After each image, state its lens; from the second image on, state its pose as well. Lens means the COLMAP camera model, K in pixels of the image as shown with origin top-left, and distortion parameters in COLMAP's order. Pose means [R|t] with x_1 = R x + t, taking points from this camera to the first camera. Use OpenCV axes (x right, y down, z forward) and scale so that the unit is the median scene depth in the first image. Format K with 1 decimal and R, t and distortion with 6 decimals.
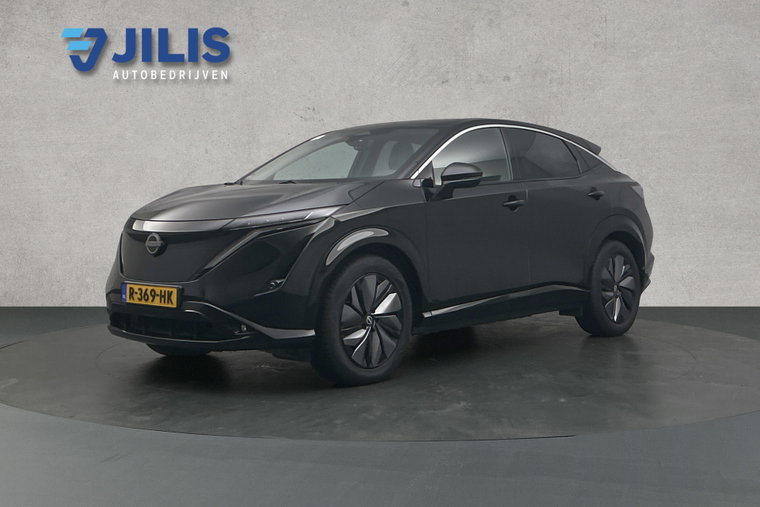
lens RADIAL K [[593.8, 0, 379.5], [0, 593.8, 254.2], [0, 0, 1]] dist [0.006740, 0.002190]
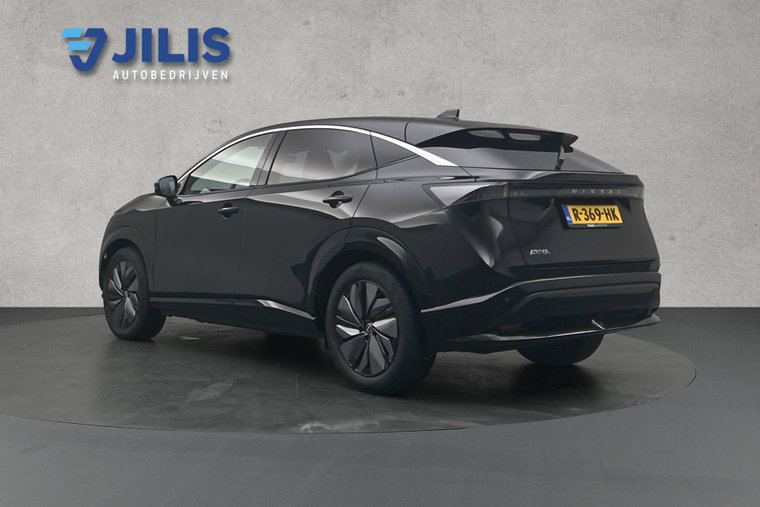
lens RADIAL K [[593.8, 0, 382.5], [0, 593.8, 252.0], [0, 0, 1]] dist [0.006740, 0.002190]
pose [[0.999996, 0.000007, -0.002764, 0.182922], [-0.000007, 1.000000, 0.000063, -0.010951], [0.002764, -0.000063, 0.999996, -0.065994]]
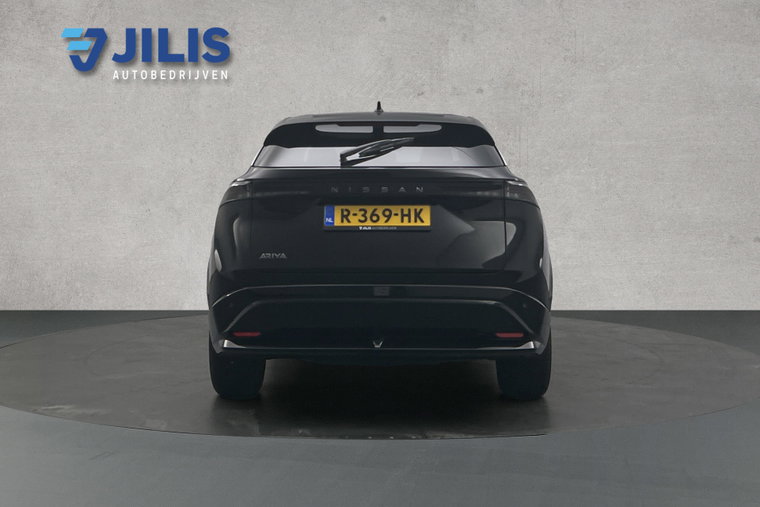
lens RADIAL K [[593.8, 0, 379.8], [0, 593.8, 254.1], [0, 0, 1]] dist [0.006740, 0.002190]
pose [[1.000000, 0.000024, 0.000060, 0.038427], [-0.000024, 1.000000, 0.000183, -0.010295], [-0.000060, -0.000183, 1.000000, -0.039944]]
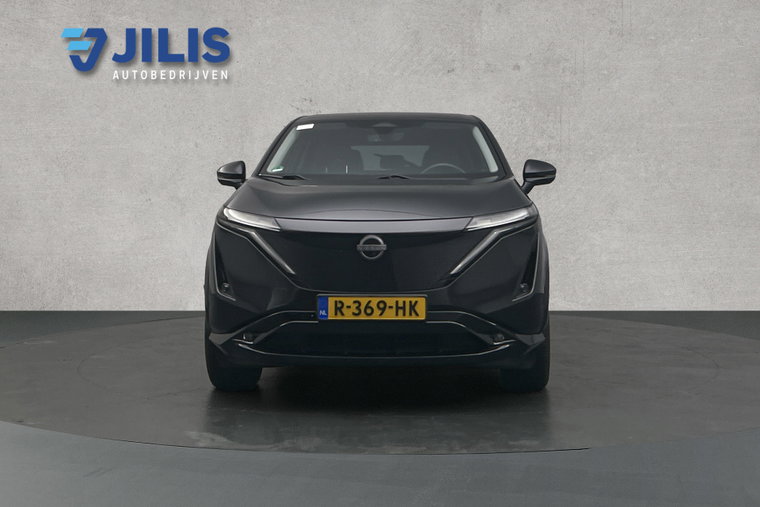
lens RADIAL K [[593.8, 0, 379.6], [0, 593.8, 254.3], [0, 0, 1]] dist [0.006740, 0.002190]
pose [[1.000000, -0.000024, -0.000099, -0.001972], [0.000024, 1.000000, -0.000071, -0.000857], [0.000099, 0.000071, 1.000000, 0.061559]]
